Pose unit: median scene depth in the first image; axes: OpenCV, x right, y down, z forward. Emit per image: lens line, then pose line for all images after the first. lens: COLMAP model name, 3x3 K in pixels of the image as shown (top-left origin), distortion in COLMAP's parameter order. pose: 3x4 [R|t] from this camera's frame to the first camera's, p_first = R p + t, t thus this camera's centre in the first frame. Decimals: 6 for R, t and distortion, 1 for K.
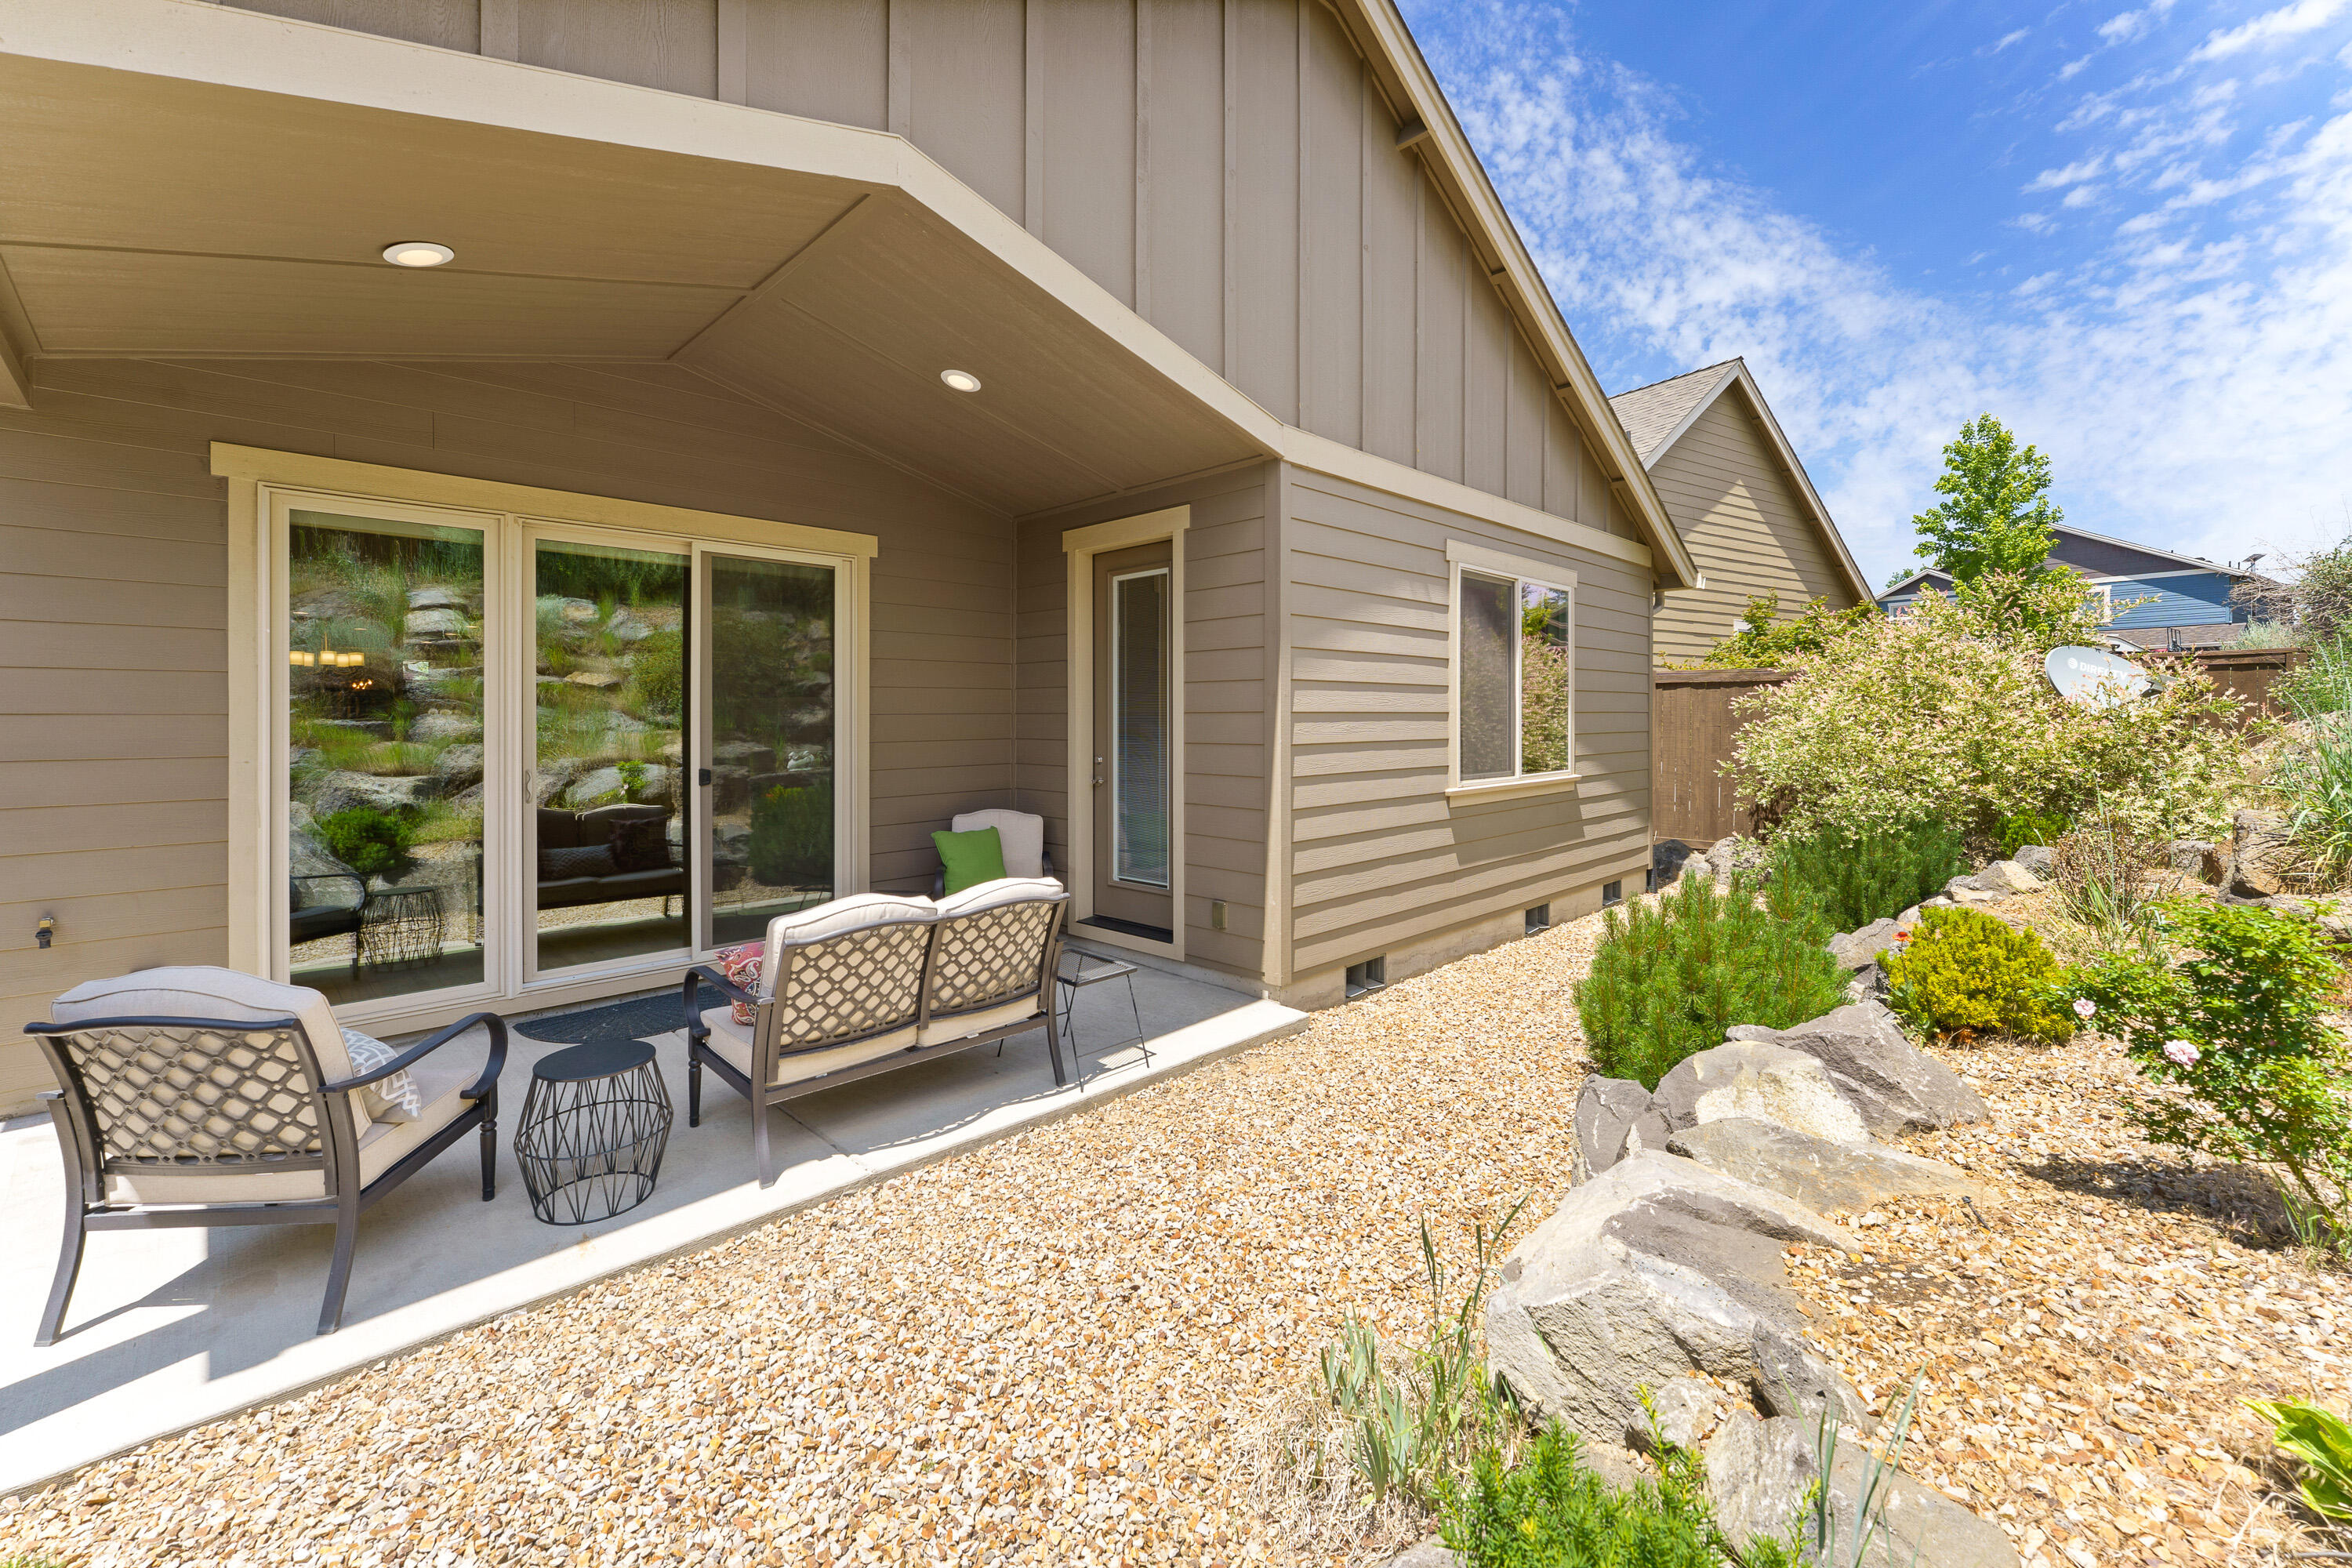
lens RADIAL K [[961.1, 0, 1166.4], [0, 961.1, 729.4], [0, 0, 1]] dist [-0.000503, 0.000023]
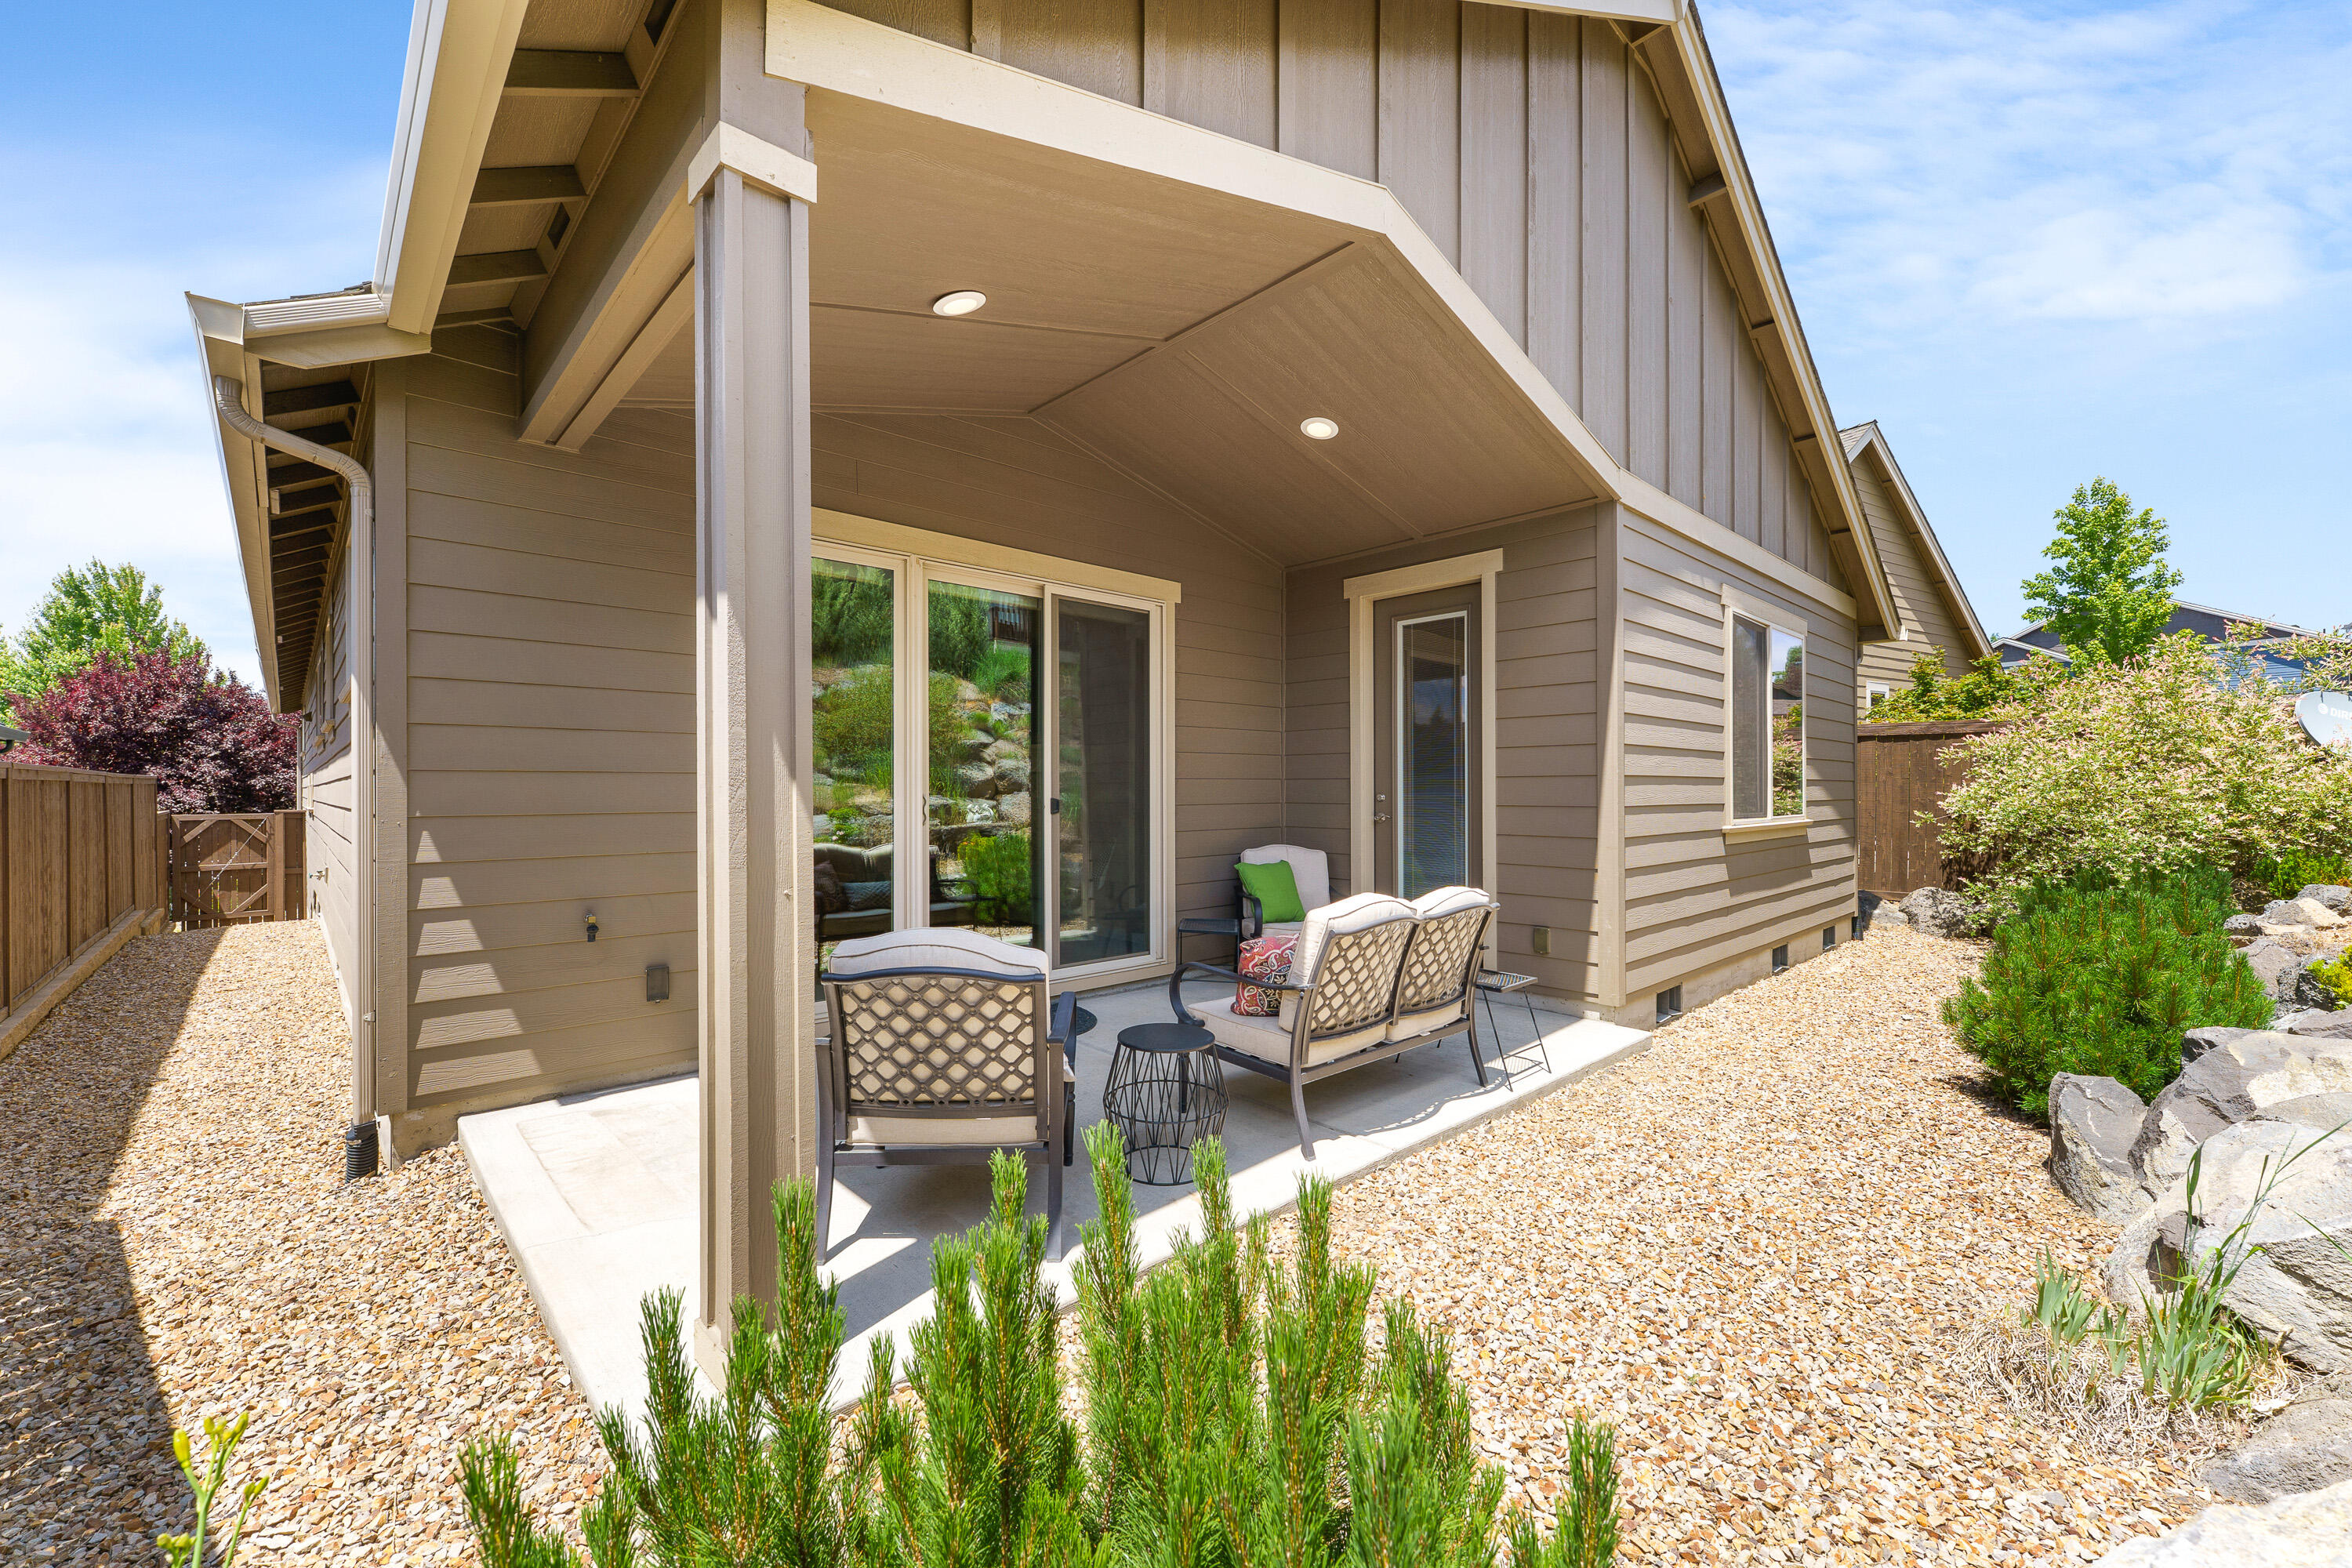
lens RADIAL K [[942.9, 0, 1165.5], [0, 942.9, 797.6], [0, 0, 1]] dist [0.000897, 0.000143]
pose [[0.999394, 0.002255, -0.034724, -0.296690], [-0.002470, 0.999978, -0.006145, 0.042906], [0.034710, 0.006227, 0.999378, -0.033710]]
